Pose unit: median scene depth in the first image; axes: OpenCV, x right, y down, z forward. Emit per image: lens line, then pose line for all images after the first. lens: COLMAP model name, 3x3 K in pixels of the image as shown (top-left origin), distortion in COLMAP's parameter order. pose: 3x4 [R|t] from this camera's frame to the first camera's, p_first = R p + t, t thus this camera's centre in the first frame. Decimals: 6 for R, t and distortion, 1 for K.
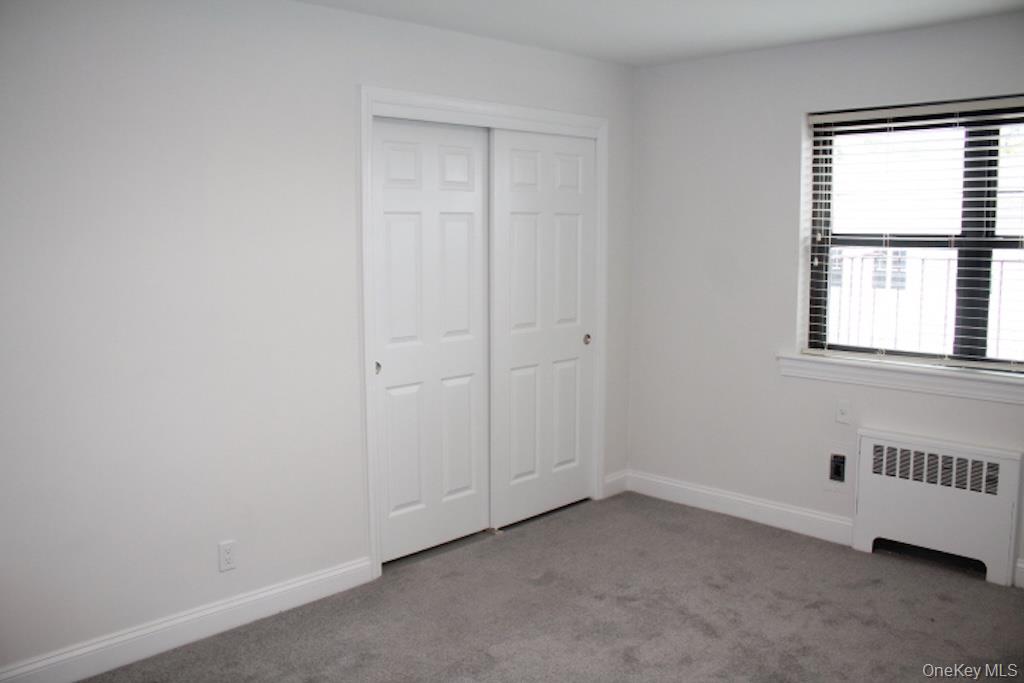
lens RADIAL K [[854.4, 0, 505.6], [0, 854.4, 331.2], [0, 0, 1]] dist [-0.160870, 0.132134]
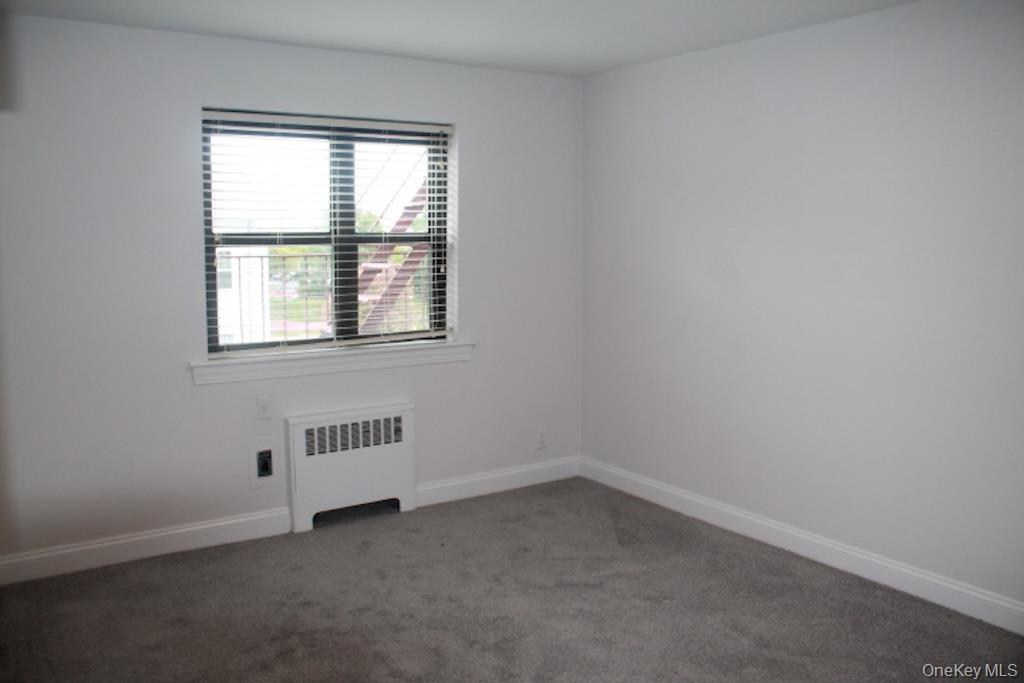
lens RADIAL K [[854.4, 0, 505.6], [0, 854.4, 331.2], [0, 0, 1]] dist [-0.160870, 0.132134]
pose [[0.192089, -0.109323, 0.975269, -0.563317], [0.113580, 0.989574, 0.088556, -0.056779], [-0.974783, 0.093760, 0.202504, 0.523883]]
